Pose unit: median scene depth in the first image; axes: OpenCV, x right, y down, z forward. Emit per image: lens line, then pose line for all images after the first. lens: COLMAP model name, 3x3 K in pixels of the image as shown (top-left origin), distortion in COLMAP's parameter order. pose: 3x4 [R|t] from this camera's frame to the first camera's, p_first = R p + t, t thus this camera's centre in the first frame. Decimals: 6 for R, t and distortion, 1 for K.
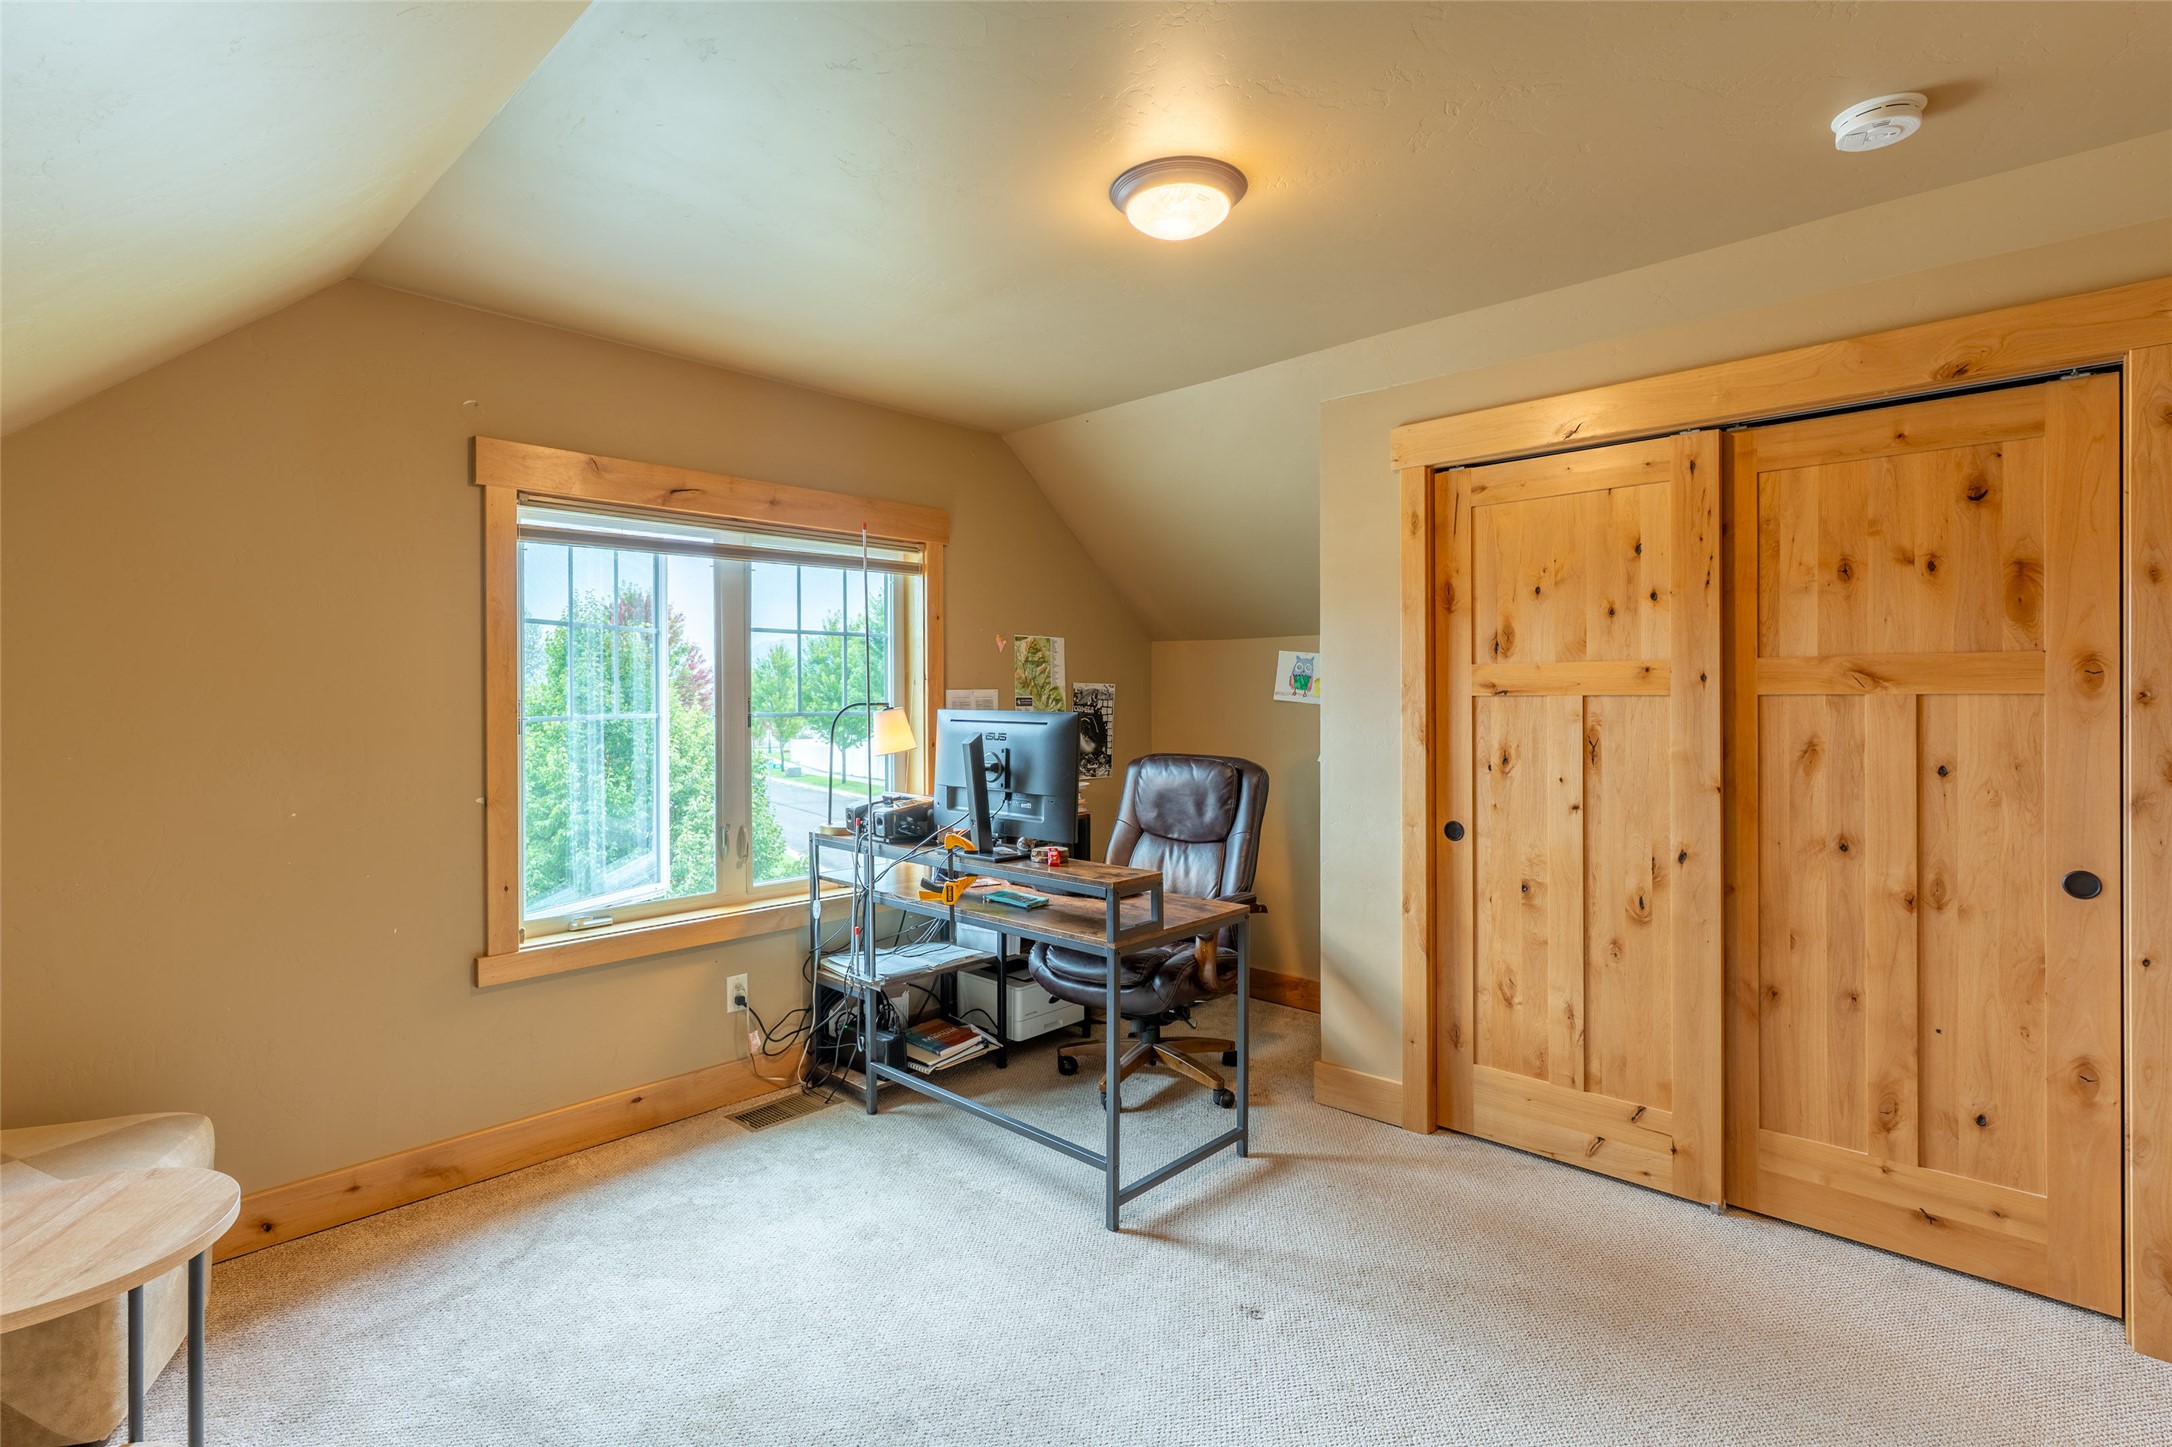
lens RADIAL K [[1028.6, 0, 1076.6], [0, 1028.6, 702.4], [0, 0, 1]] dist [0.003858, -0.000848]
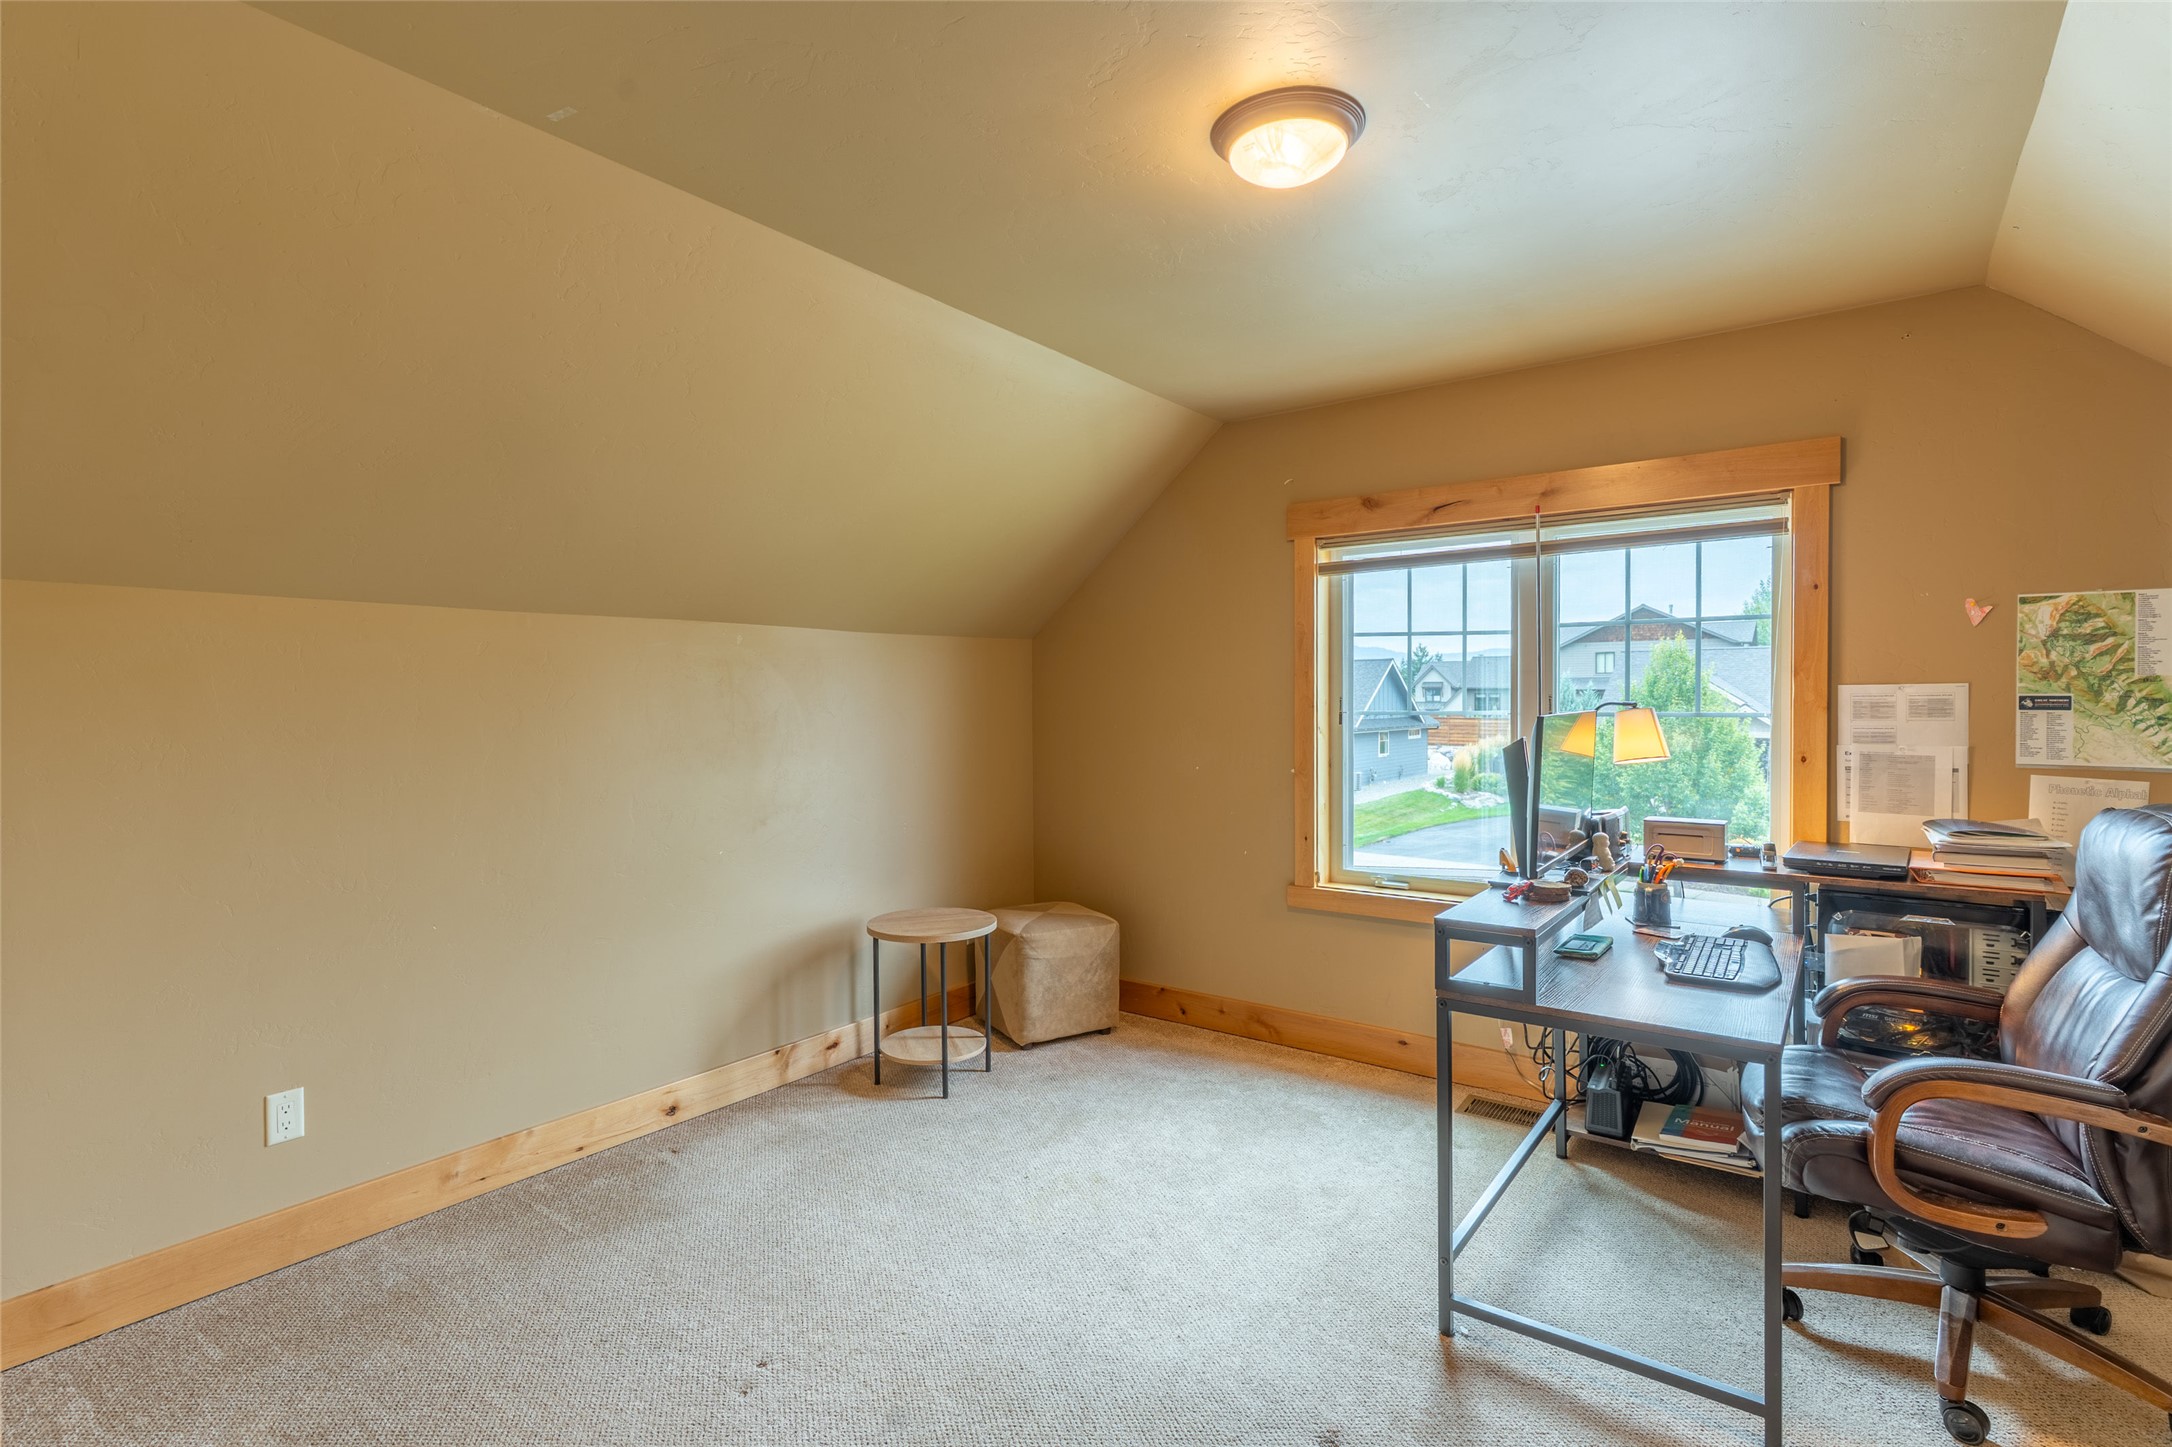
lens RADIAL K [[1028.6, 0, 1085.2], [0, 1028.6, 719.5], [0, 0, 1]] dist [0.003858, -0.000848]
pose [[0.132677, 0.024324, -0.990861, 0.614402], [-0.003381, 0.999704, 0.024089, -0.004729], [0.991154, 0.000154, 0.132720, 0.451694]]
